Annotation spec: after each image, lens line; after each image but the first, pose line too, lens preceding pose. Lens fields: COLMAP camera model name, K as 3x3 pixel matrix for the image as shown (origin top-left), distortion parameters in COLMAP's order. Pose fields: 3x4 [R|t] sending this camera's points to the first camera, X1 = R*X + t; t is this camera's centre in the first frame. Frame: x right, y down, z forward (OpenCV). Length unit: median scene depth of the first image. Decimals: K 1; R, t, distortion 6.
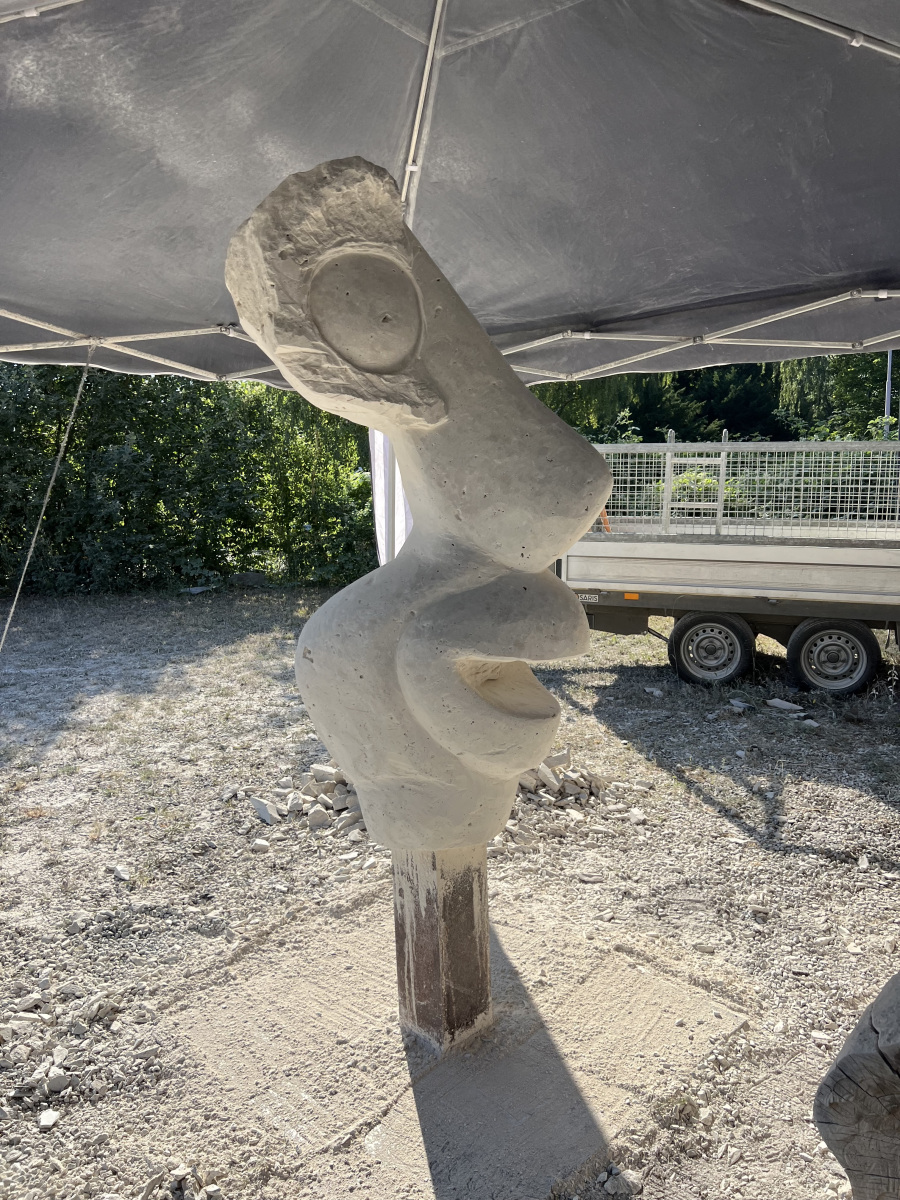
lens RADIAL K [[902.2, 0, 448.0], [0, 902.2, 600.7], [0, 0, 1]] dist [0.055216, -0.068170]
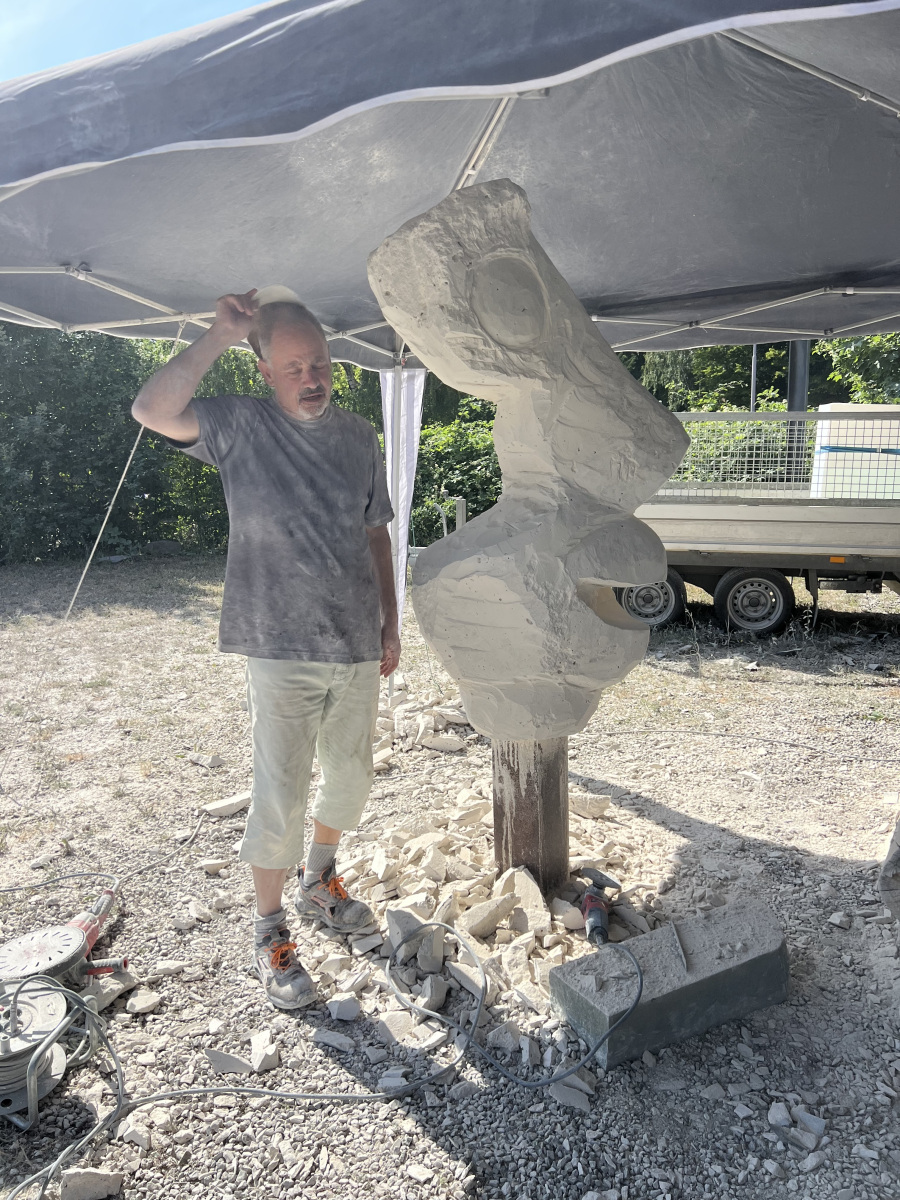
lens RADIAL K [[902.2, 0, 445.0], [0, 902.2, 609.0], [0, 0, 1]] dist [0.055216, -0.068170]
pose [[0.990316, -0.024815, 0.136592, -0.240074], [0.019193, 0.998920, 0.042321, 0.031027], [-0.137495, -0.039289, 0.989723, -0.161594]]
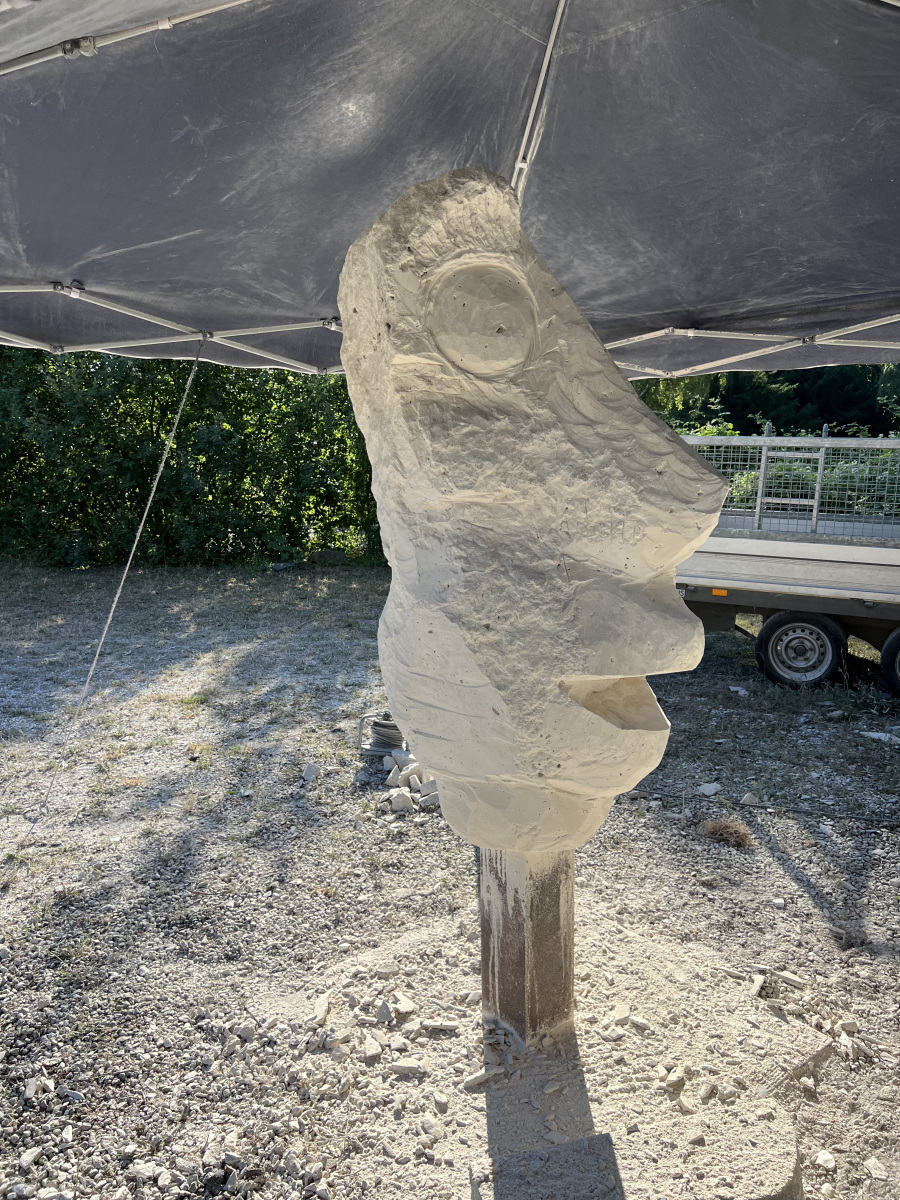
lens RADIAL K [[902.2, 0, 446.2], [0, 902.2, 602.2], [0, 0, 1]] dist [0.055216, -0.068170]
pose [[0.995878, 0.037565, -0.082557, -0.022766], [-0.035447, 0.999007, 0.026978, -0.022340], [0.083488, -0.023941, 0.996221, -0.010491]]
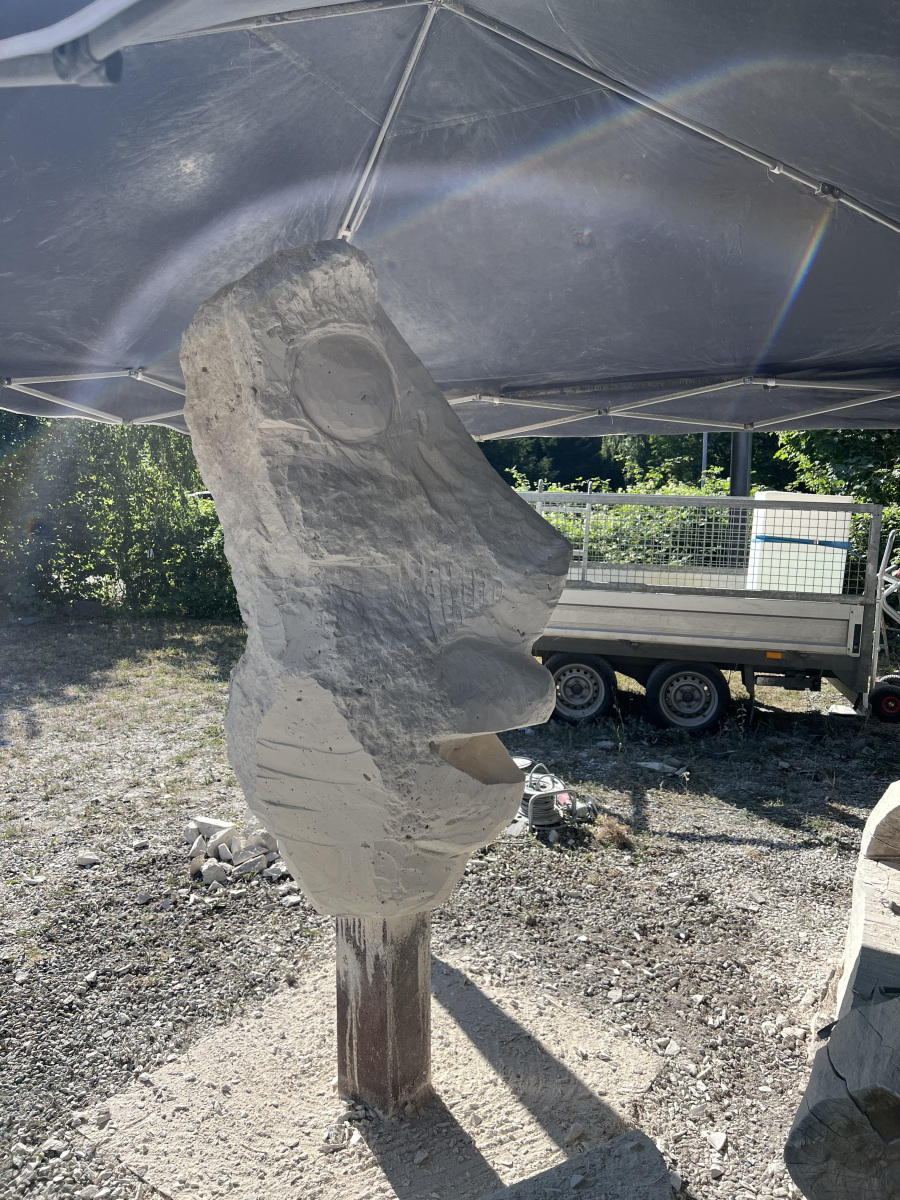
lens RADIAL K [[902.2, 0, 448.2], [0, 902.2, 597.9], [0, 0, 1]] dist [0.055216, -0.068170]
pose [[0.982890, 0.013115, 0.183729, -0.107468], [-0.007265, 0.999446, -0.032475, -0.035169], [-0.184053, 0.030584, 0.982440, -0.009598]]
